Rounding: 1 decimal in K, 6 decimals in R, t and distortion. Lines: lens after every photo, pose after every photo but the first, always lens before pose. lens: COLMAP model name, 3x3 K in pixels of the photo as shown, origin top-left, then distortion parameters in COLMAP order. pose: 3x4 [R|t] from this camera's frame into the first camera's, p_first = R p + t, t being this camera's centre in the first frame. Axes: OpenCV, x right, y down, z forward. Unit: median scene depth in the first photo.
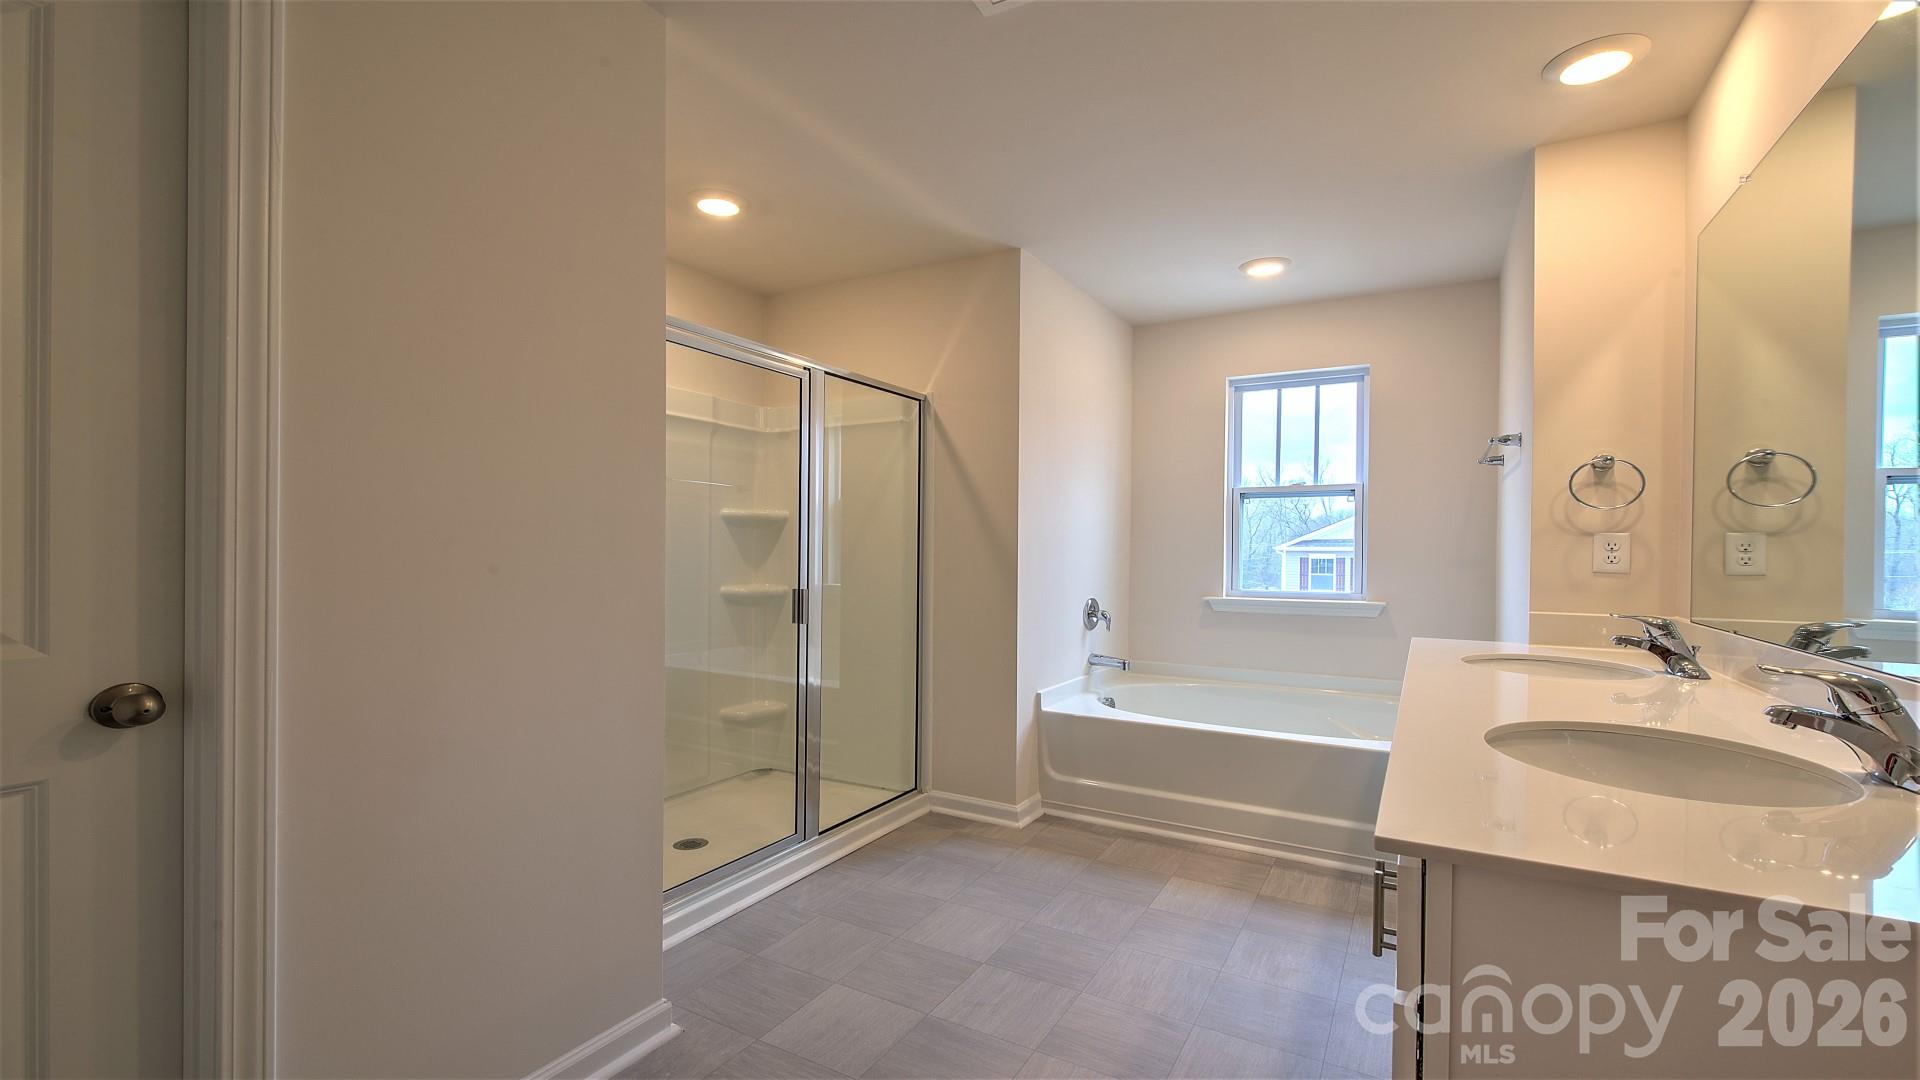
lens RADIAL K [[830.4, 0, 961.9], [0, 830.4, 545.4], [0, 0, 1]] dist [0.000630, -0.000819]
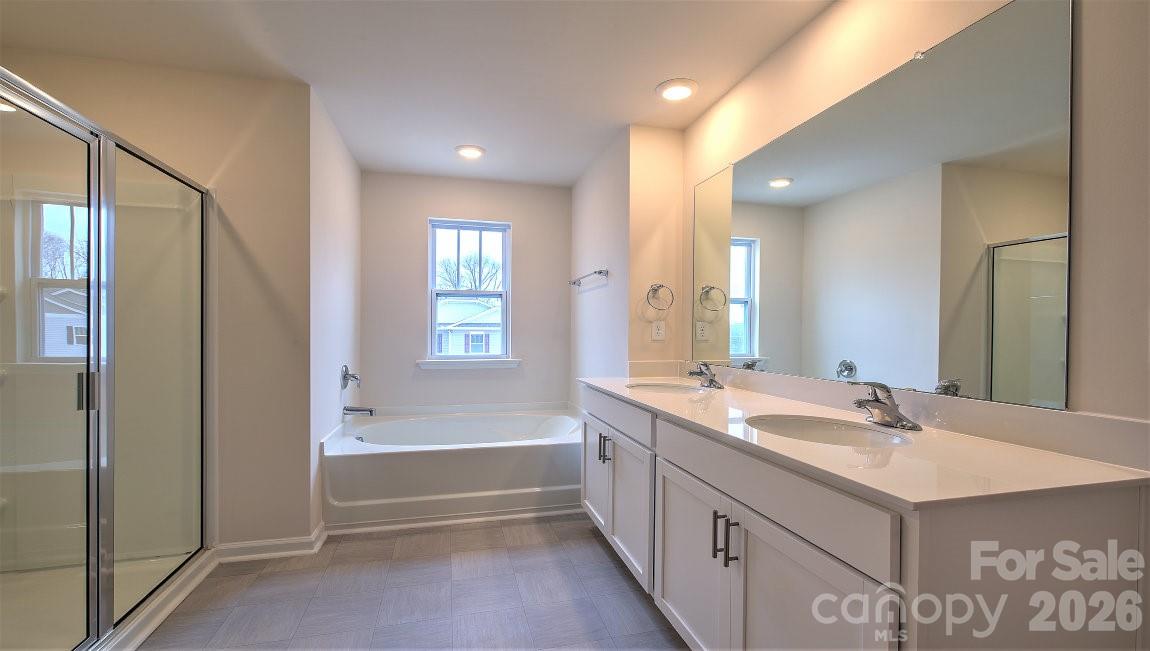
lens RADIAL K [[494.1, 0, 577.7], [0, 494.1, 331.3], [0, 0, 1]] dist [0.000235, -0.001108]
pose [[0.703452, -0.002638, 0.710738, -0.170023], [-0.004589, 0.999955, 0.008253, 0.000464], [-0.710728, -0.009067, 0.703408, 0.193926]]
